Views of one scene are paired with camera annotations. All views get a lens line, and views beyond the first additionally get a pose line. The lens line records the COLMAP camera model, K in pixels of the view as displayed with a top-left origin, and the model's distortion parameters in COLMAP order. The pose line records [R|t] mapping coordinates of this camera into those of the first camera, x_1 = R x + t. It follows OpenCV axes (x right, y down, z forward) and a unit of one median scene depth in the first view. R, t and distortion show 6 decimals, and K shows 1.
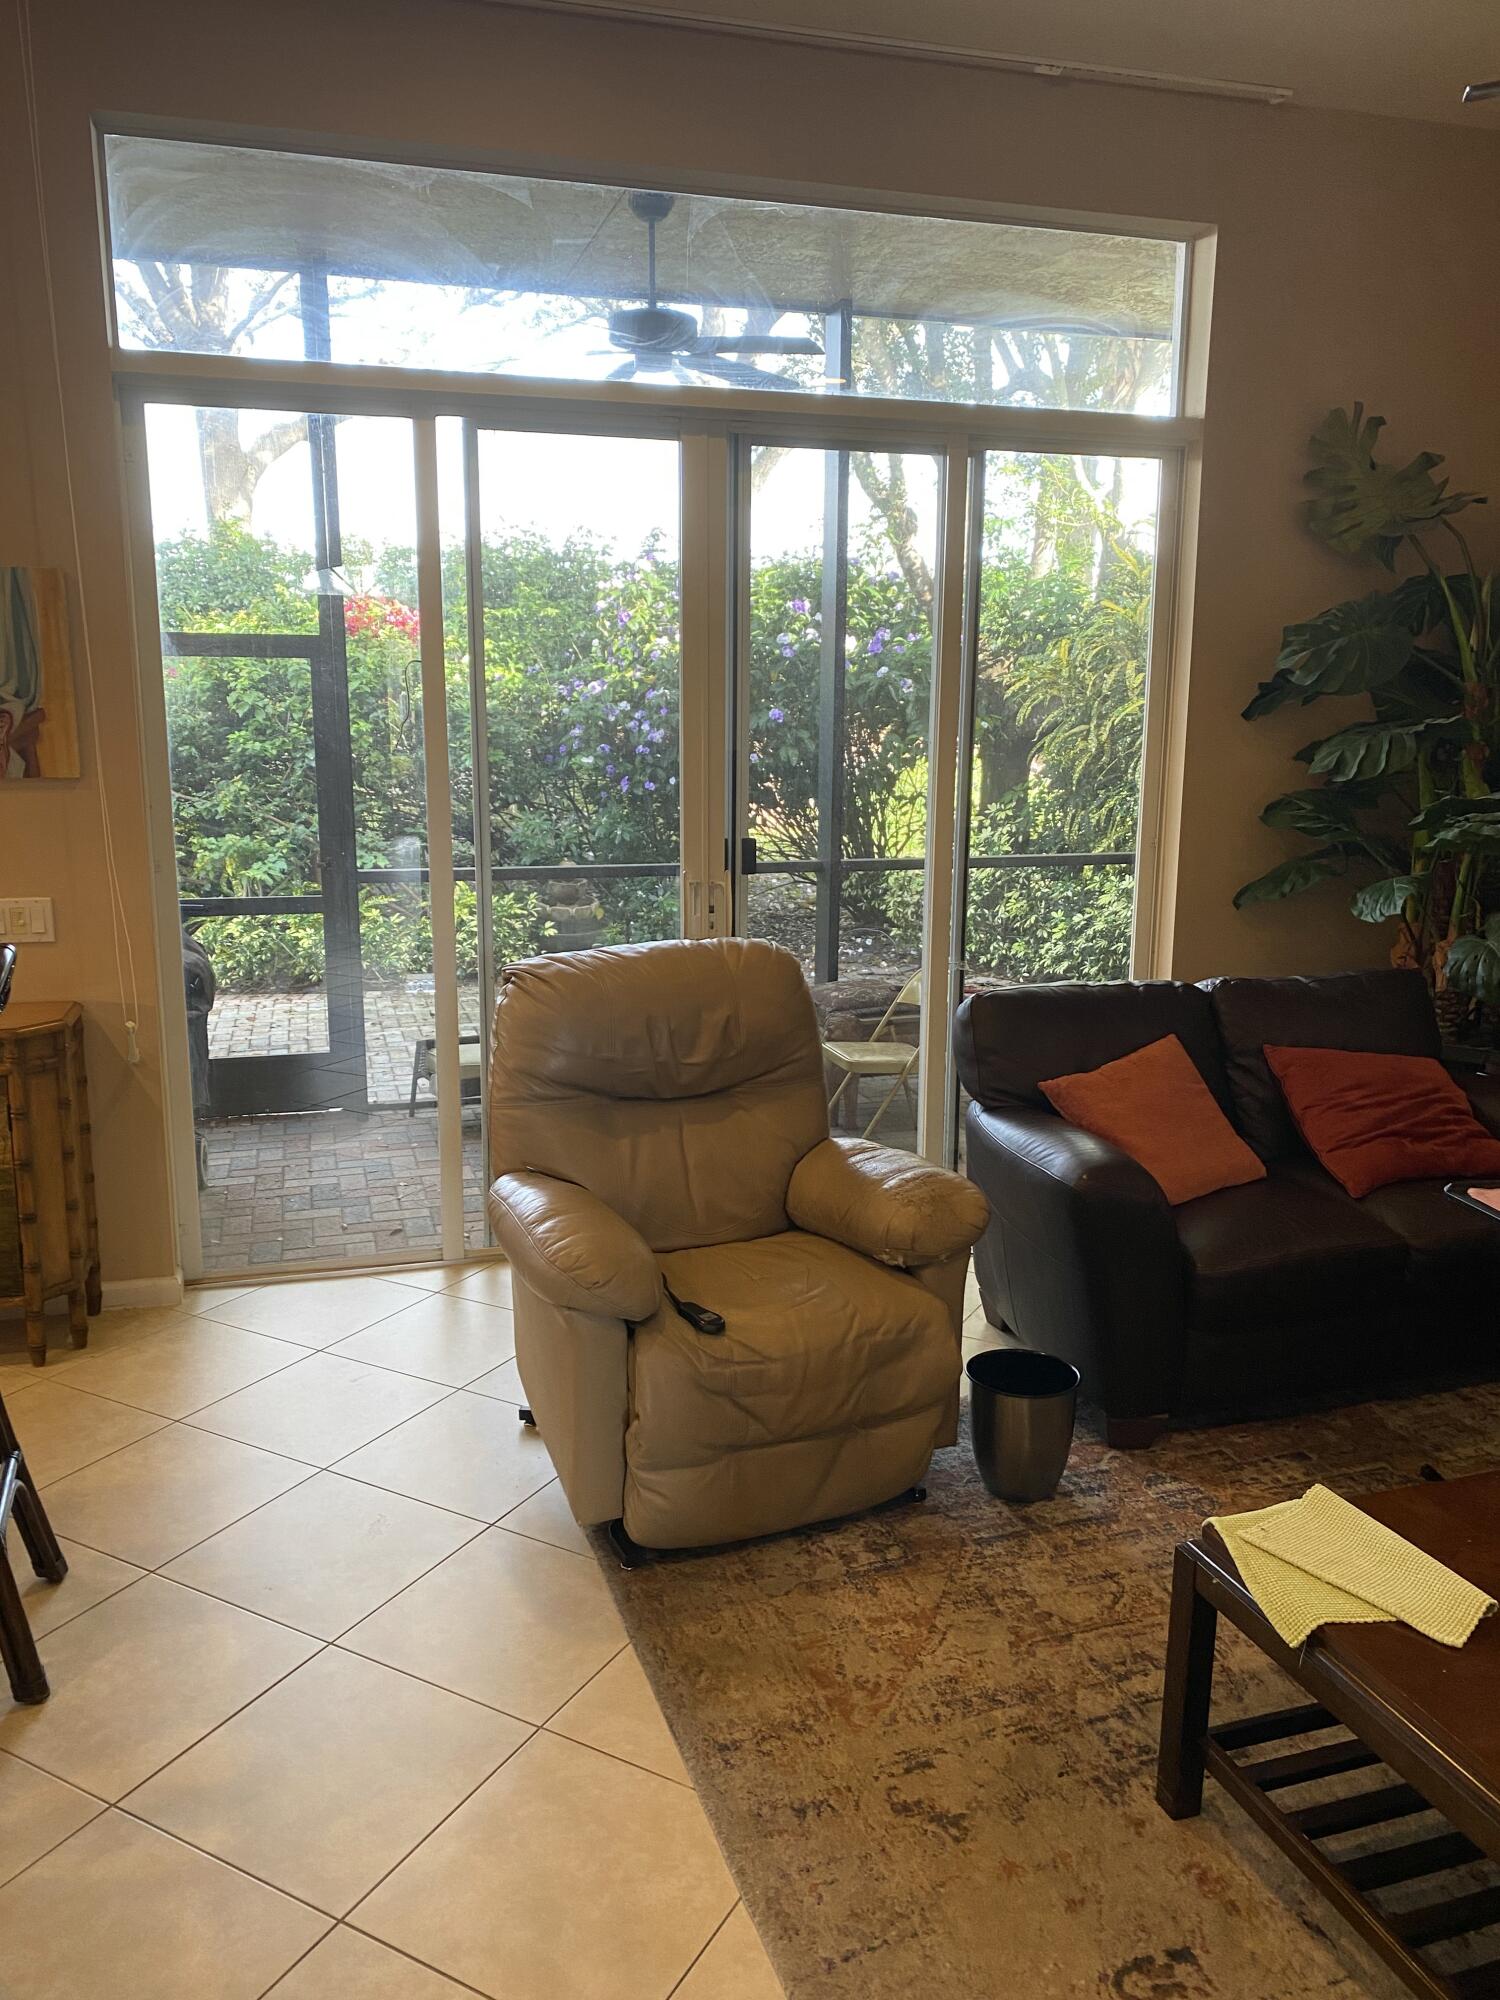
lens RADIAL K [[1536.6, 0, 753.5], [0, 1536.6, 997.7], [0, 0, 1]] dist [0.069874, -0.002955]
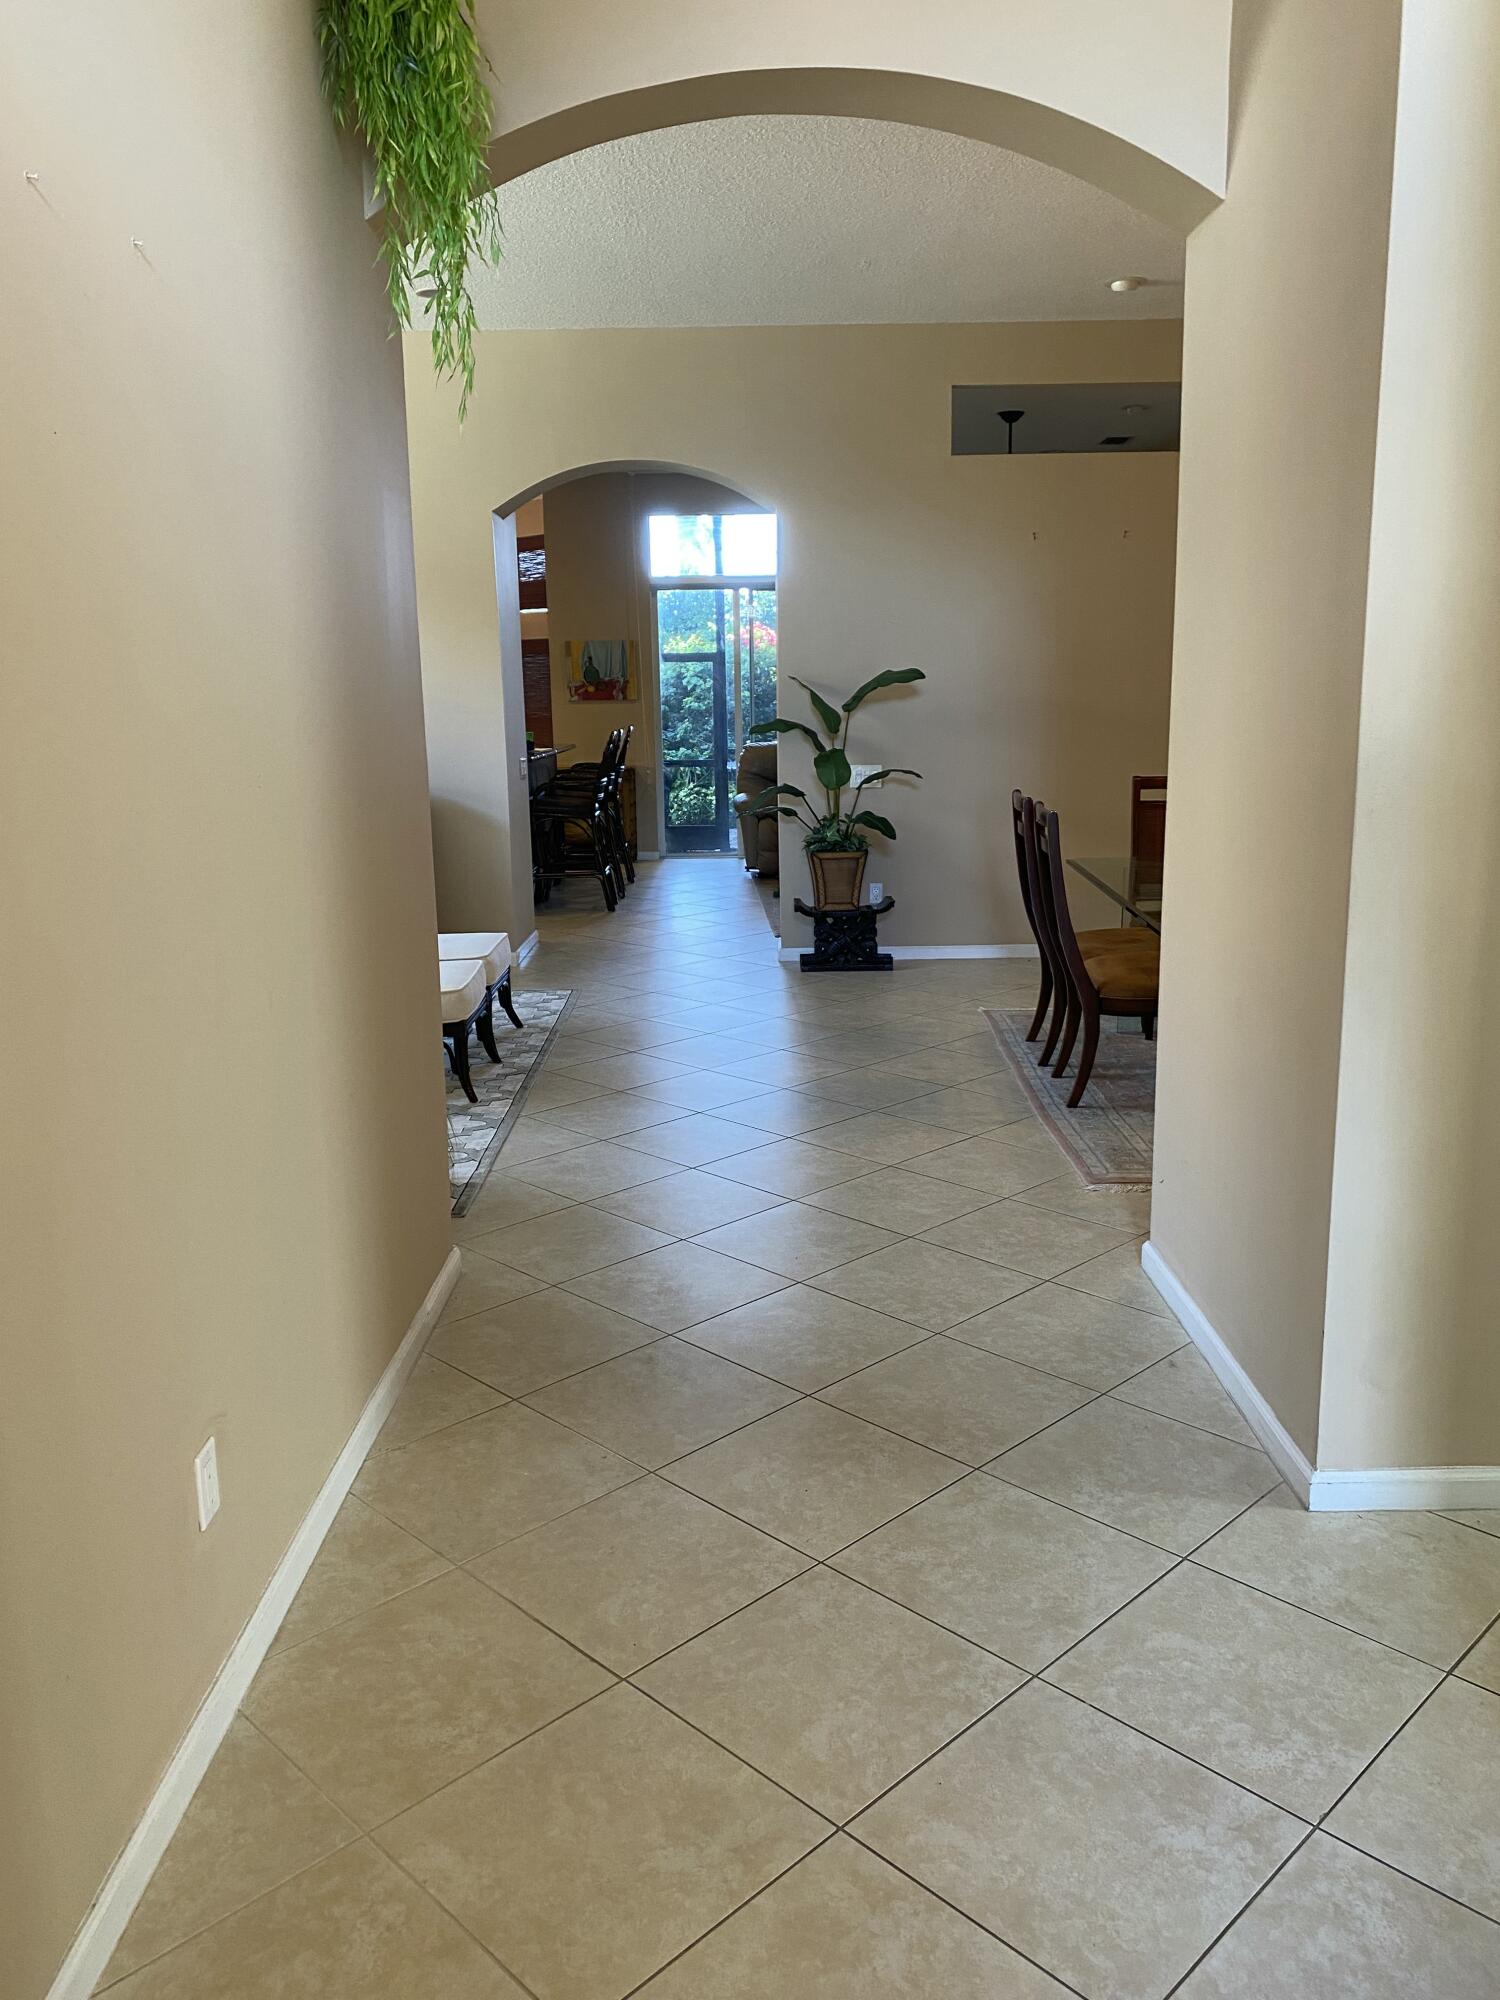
lens RADIAL K [[1536.6, 0, 750.9], [0, 1536.6, 999.6], [0, 0, 1]] dist [0.069874, -0.002955]
pose [[0.958818, 0.033822, -0.281999, 0.343653], [-0.031331, 0.999420, 0.013340, 0.202142], [0.282286, -0.003955, 0.959322, -0.952634]]
